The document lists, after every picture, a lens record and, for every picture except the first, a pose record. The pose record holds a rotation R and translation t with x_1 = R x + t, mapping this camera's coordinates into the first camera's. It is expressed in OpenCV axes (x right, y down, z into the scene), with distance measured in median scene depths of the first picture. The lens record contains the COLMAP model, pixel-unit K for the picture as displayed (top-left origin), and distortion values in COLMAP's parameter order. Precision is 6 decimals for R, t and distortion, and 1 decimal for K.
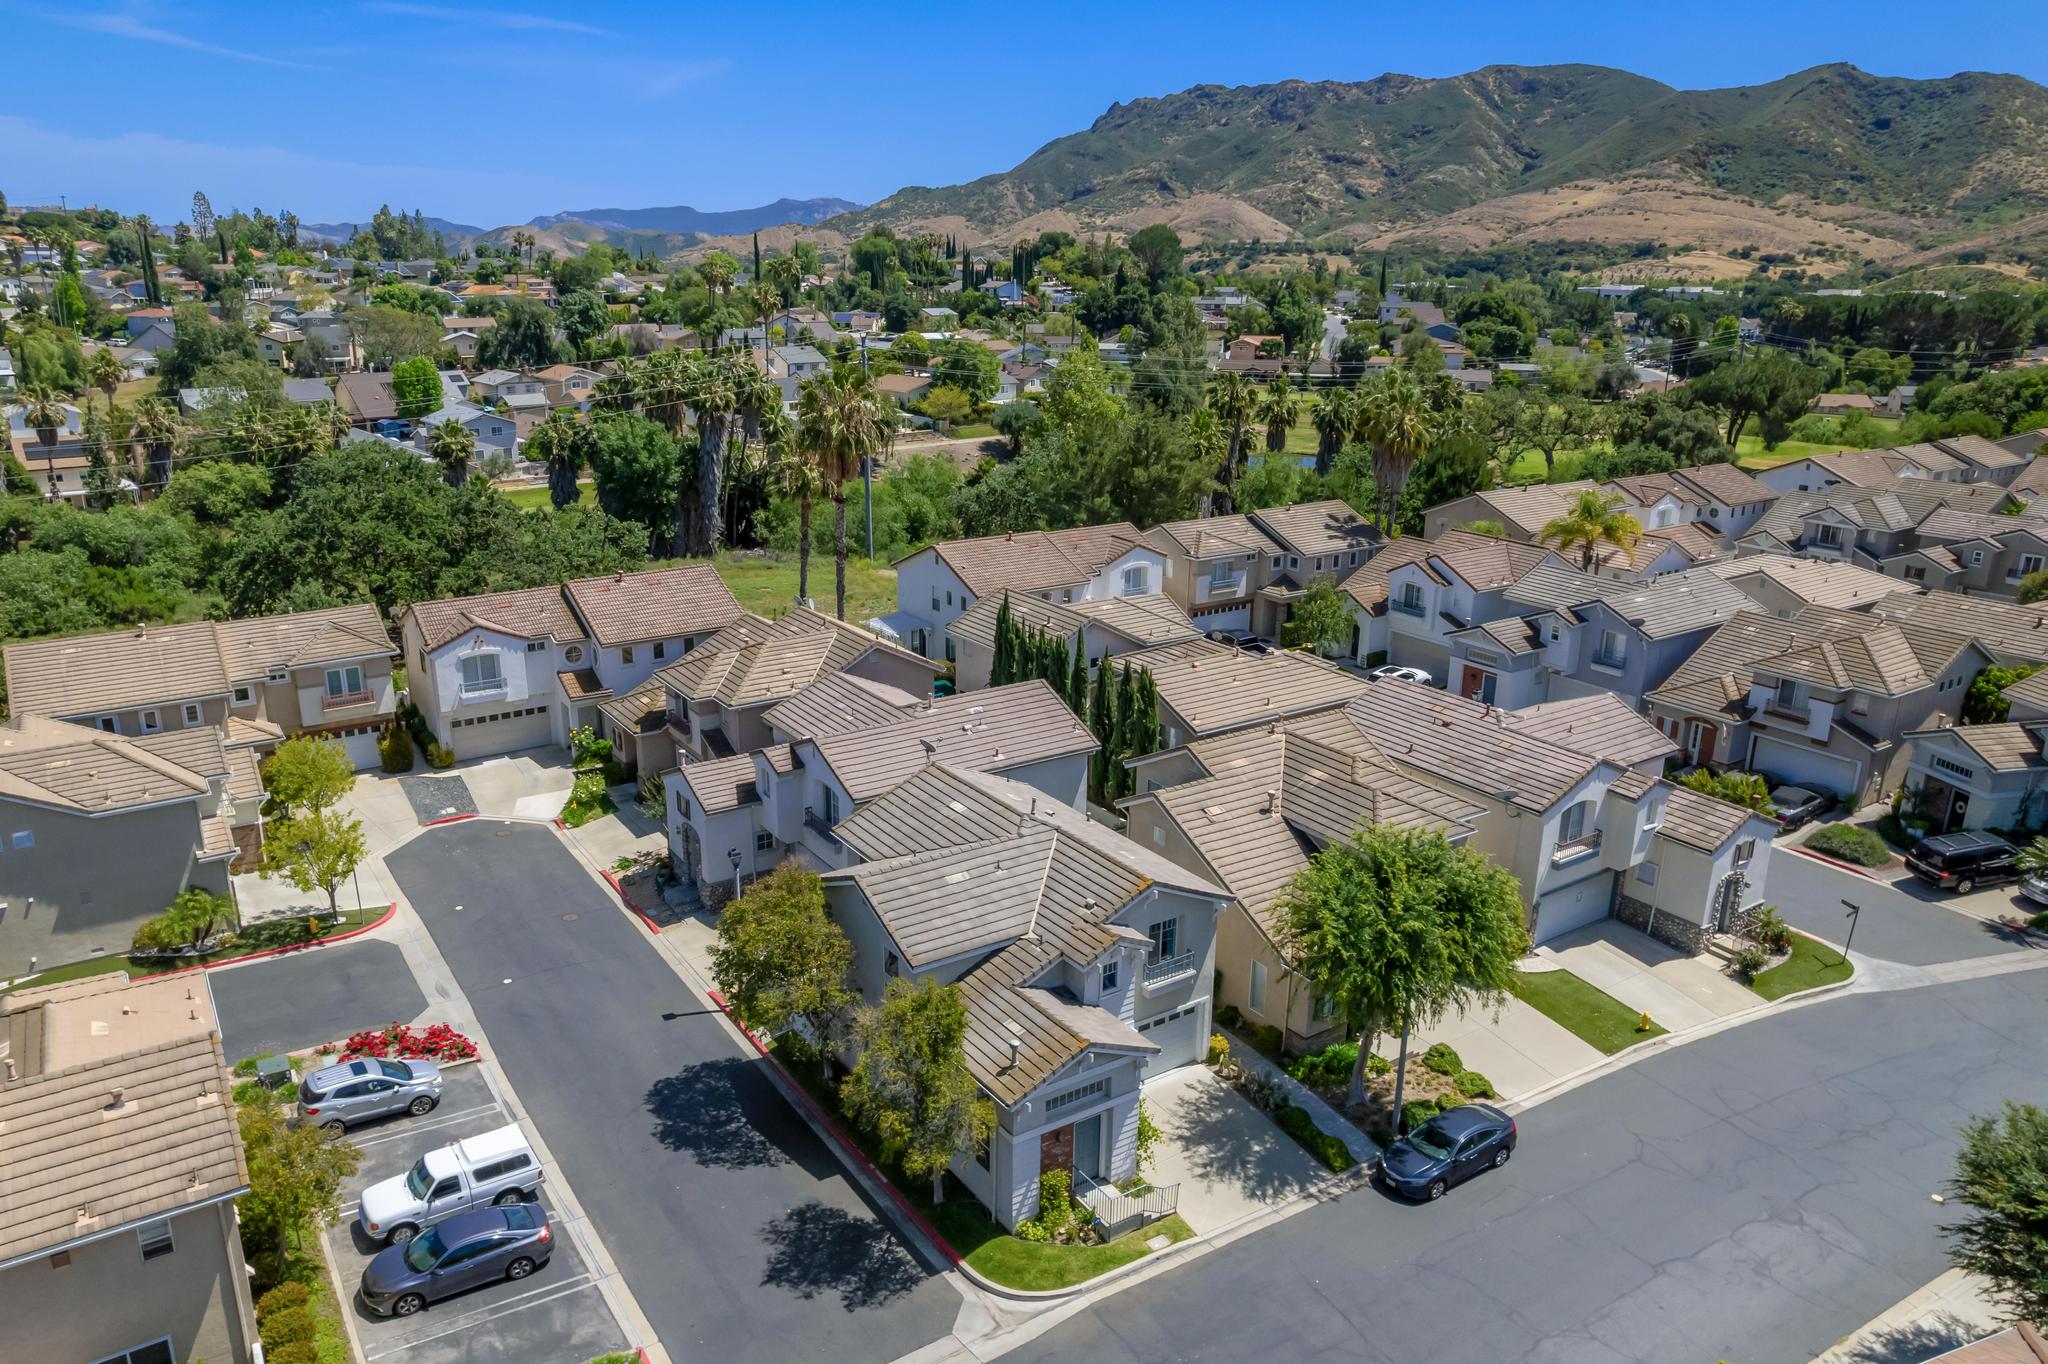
lens RADIAL K [[1433.5, 0, 1024.0], [0, 1433.5, 682.0], [0, 0, 1]] dist [-0.066910, 0.055969]
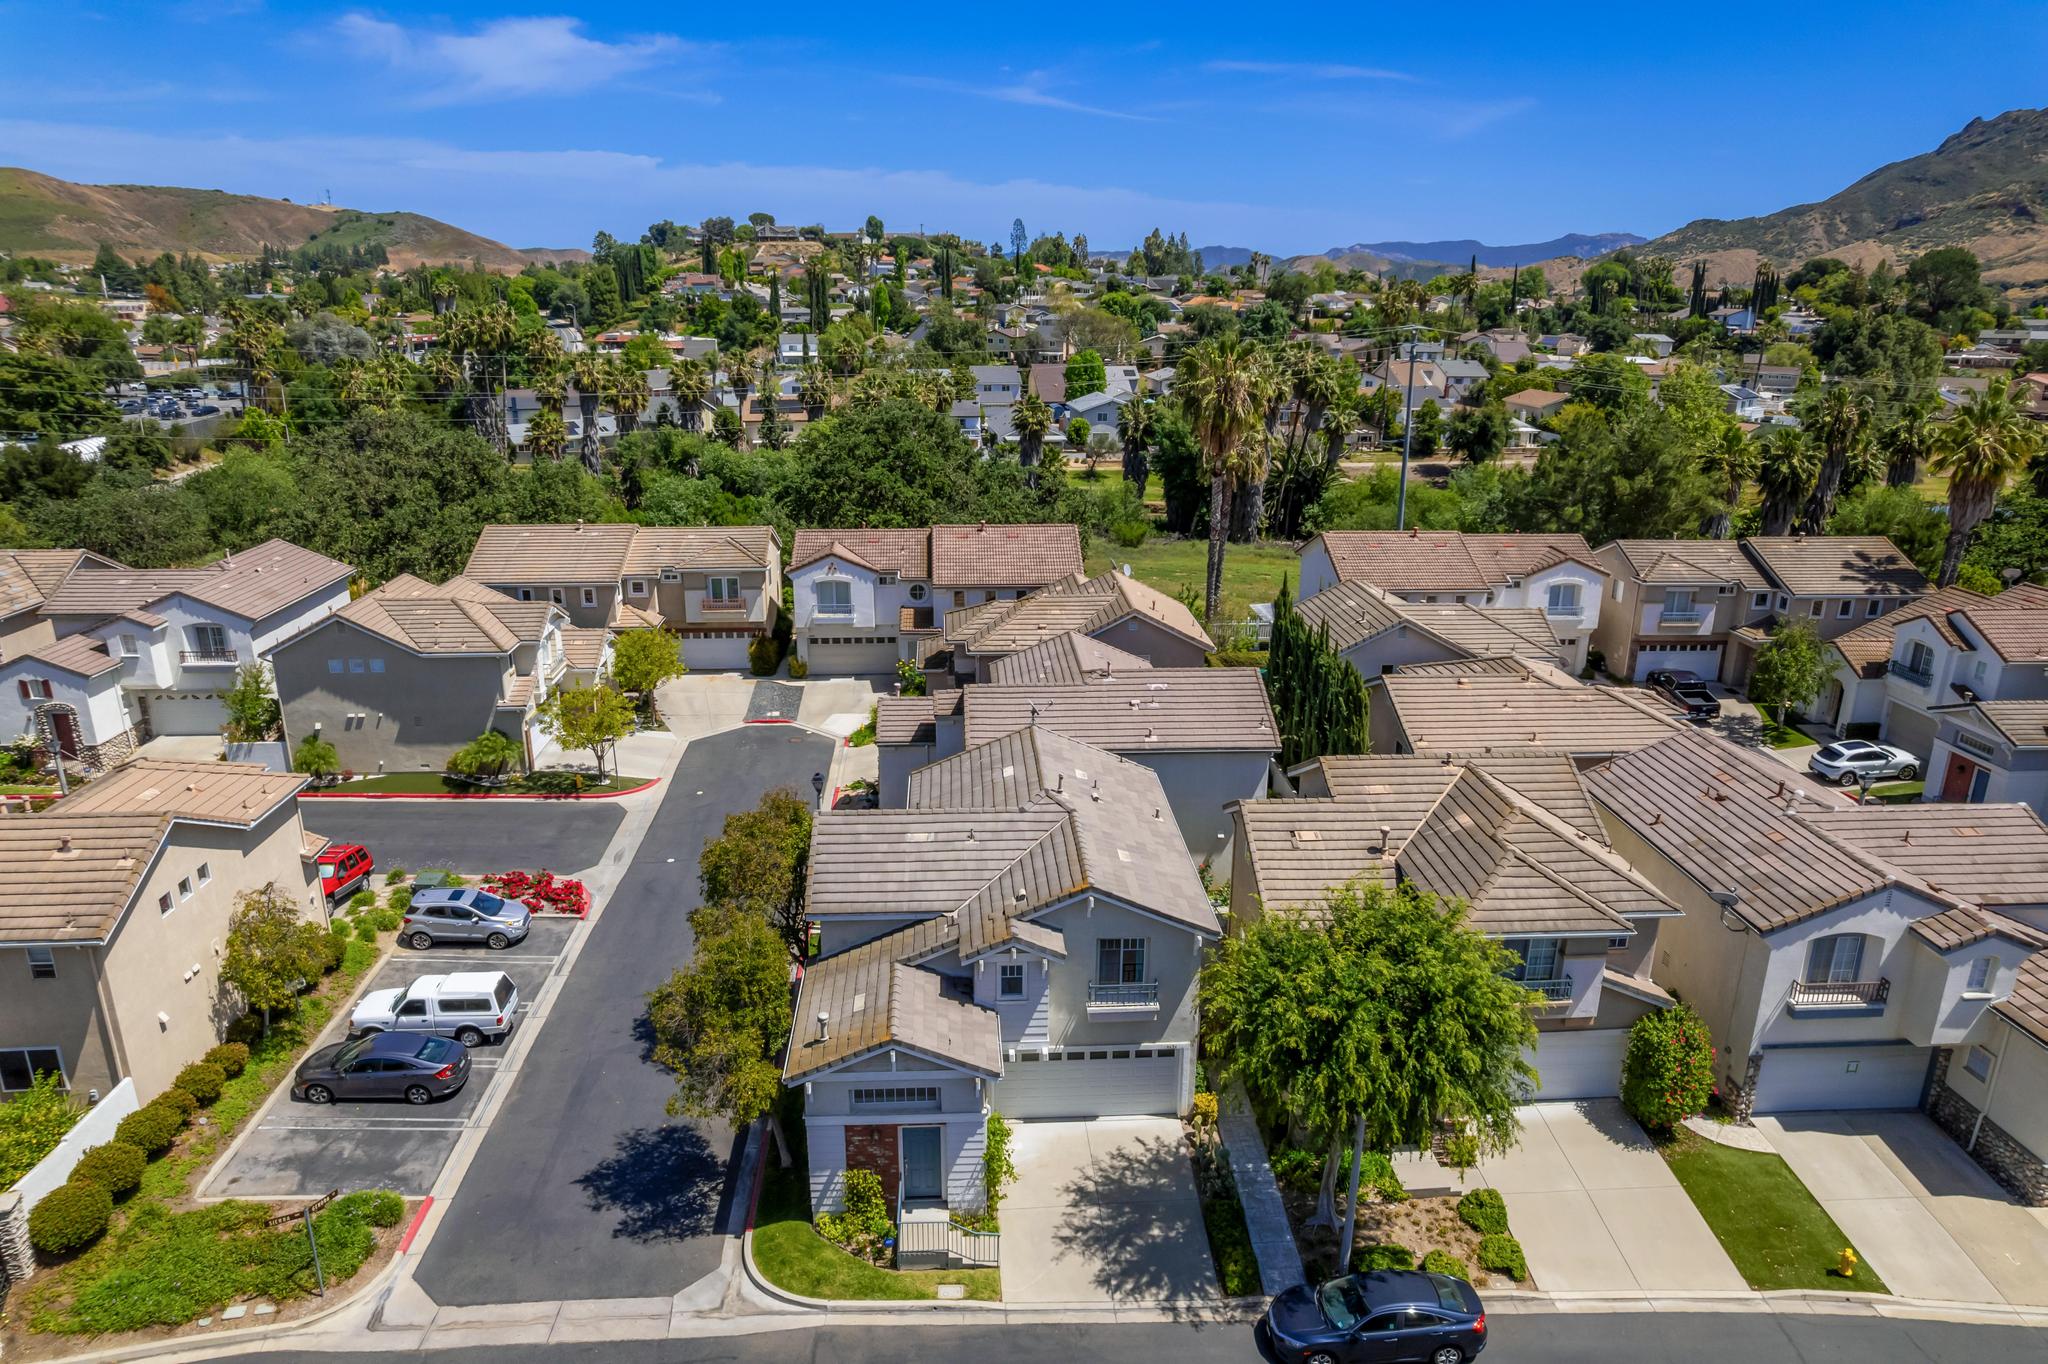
lens RADIAL K [[1339.5, 0, 1024.0], [0, 1339.5, 682.0], [0, 0, 1]] dist [-0.074554, 0.072541]
pose [[0.865901, 0.148112, -0.477785, 0.263029], [-0.147833, 0.988265, 0.038437, -0.003293], [0.477871, 0.037350, 0.877636, 0.175752]]
